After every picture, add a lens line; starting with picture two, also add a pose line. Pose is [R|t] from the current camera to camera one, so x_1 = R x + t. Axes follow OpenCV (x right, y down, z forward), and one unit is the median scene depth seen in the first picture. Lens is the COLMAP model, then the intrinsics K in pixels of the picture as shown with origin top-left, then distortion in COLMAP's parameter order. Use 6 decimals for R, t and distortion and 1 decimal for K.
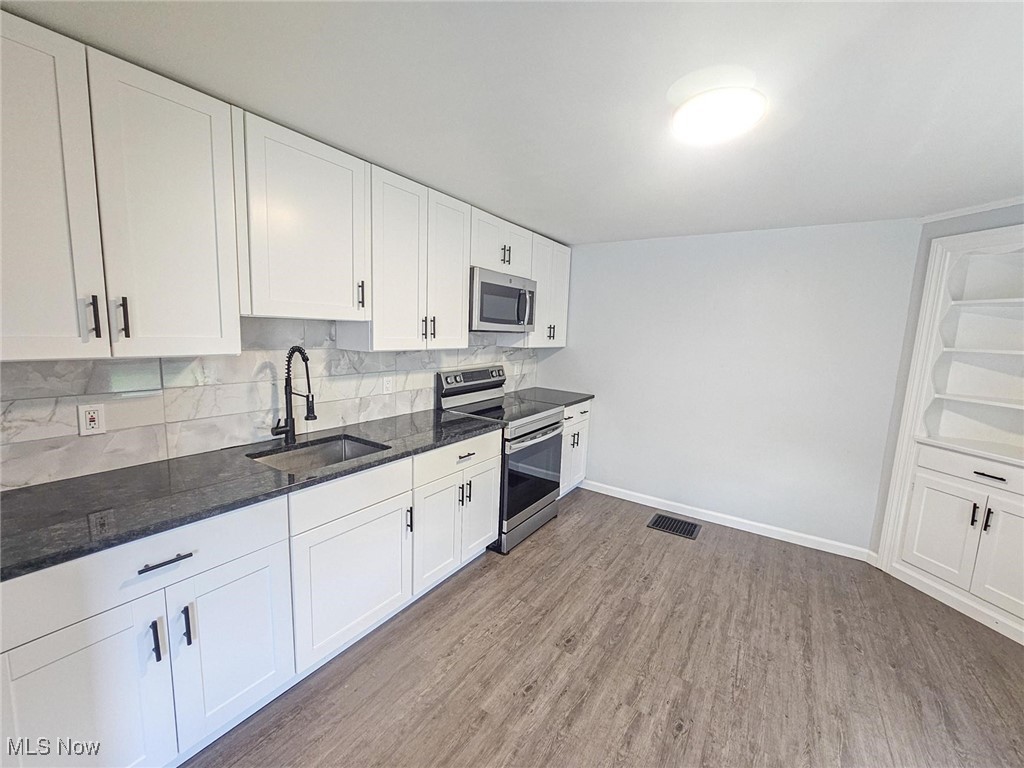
lens RADIAL K [[421.1, 0, 512.0], [0, 421.1, 385.0], [0, 0, 1]] dist [-0.005198, 0.002304]
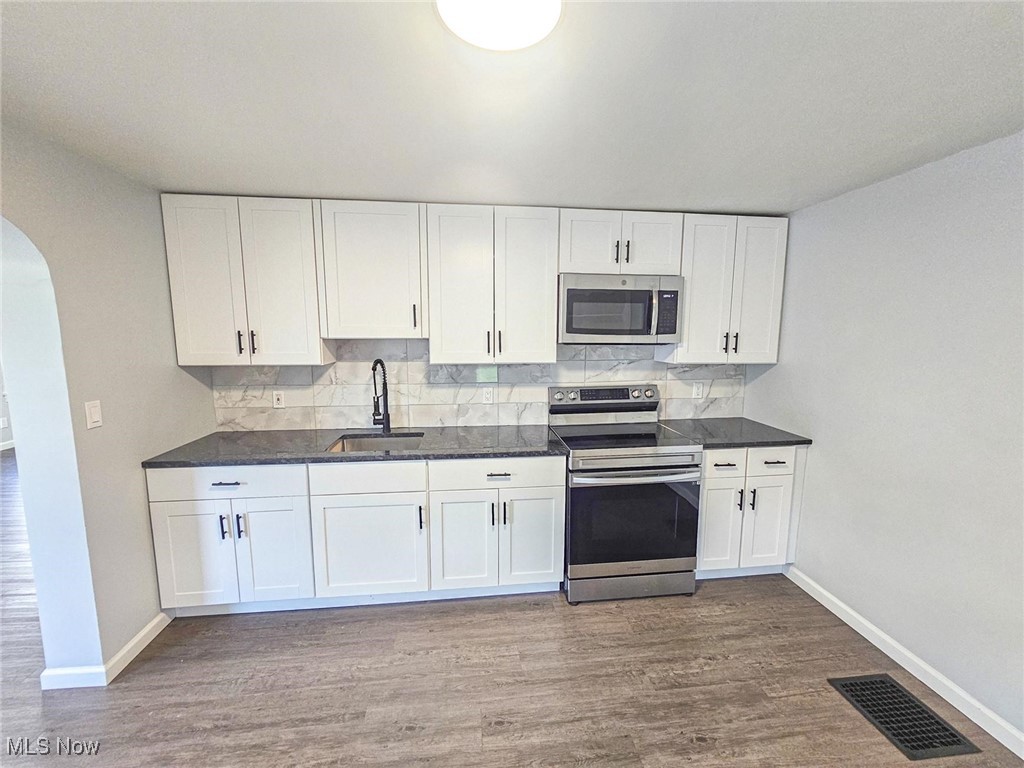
lens RADIAL K [[419.1, 0, 512.4], [0, 419.1, 386.8], [0, 0, 1]] dist [-0.002904, 0.003215]
pose [[0.641387, 0.063214, -0.764609, 0.576736], [-0.079204, 0.996731, 0.015965, -0.045521], [0.763118, 0.050320, 0.644297, 0.364265]]
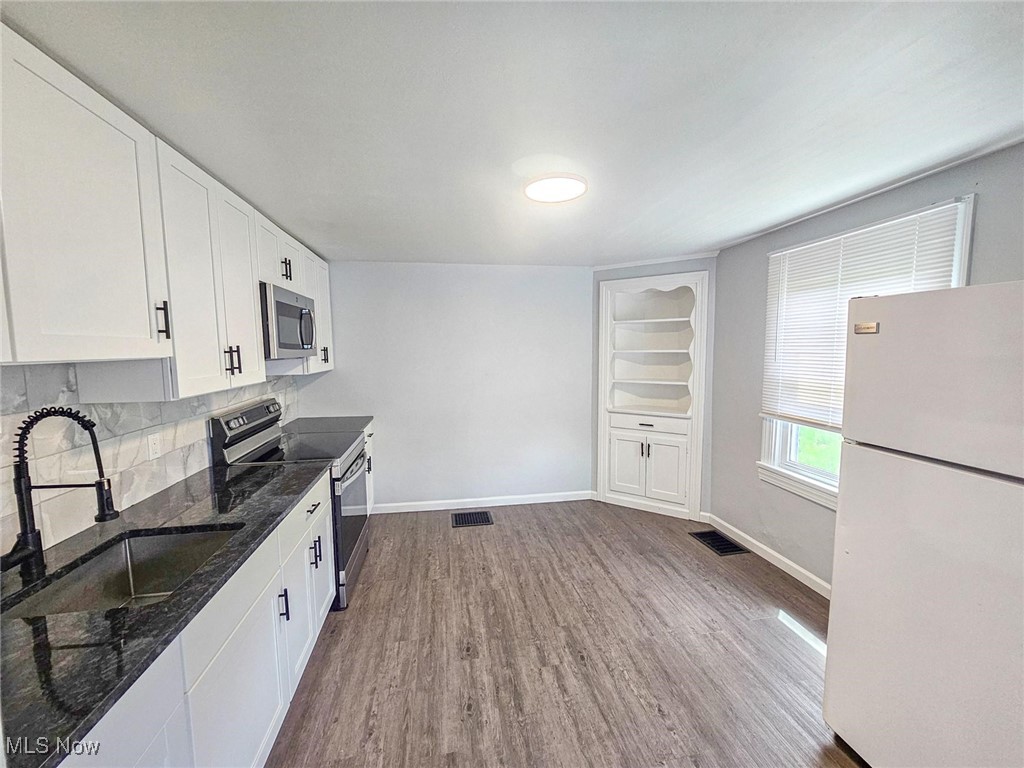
lens RADIAL K [[421.6, 0, 512.1], [0, 421.6, 387.7], [0, 0, 1]] dist [-0.001600, 0.000103]
pose [[0.731624, -0.112434, 0.672372, -0.327988], [0.128270, 0.991393, 0.026208, -0.038986], [-0.669532, 0.067071, 0.739749, 0.085303]]
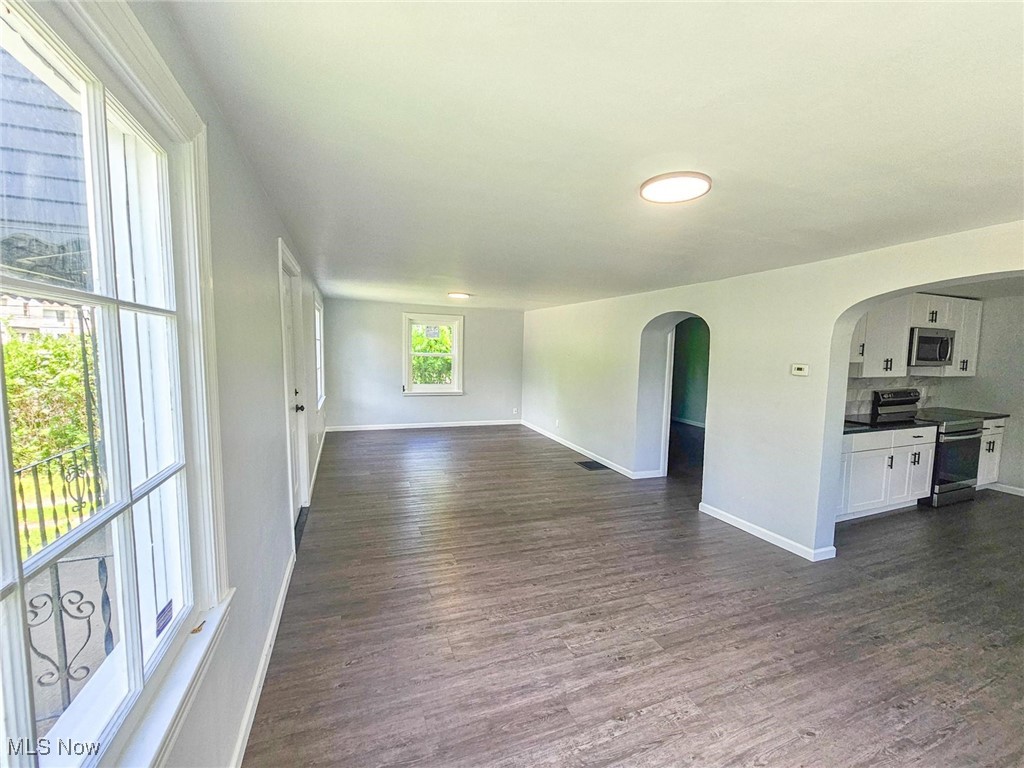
lens RADIAL K [[418.6, 0, 513.1], [0, 418.6, 386.4], [0, 0, 1]] dist [-0.002779, 0.000894]
pose [[0.819005, 0.019681, -0.573449, -0.457028], [-0.057827, 0.997154, -0.048366, 0.128506], [0.570865, 0.072773, 0.817812, -1.303344]]
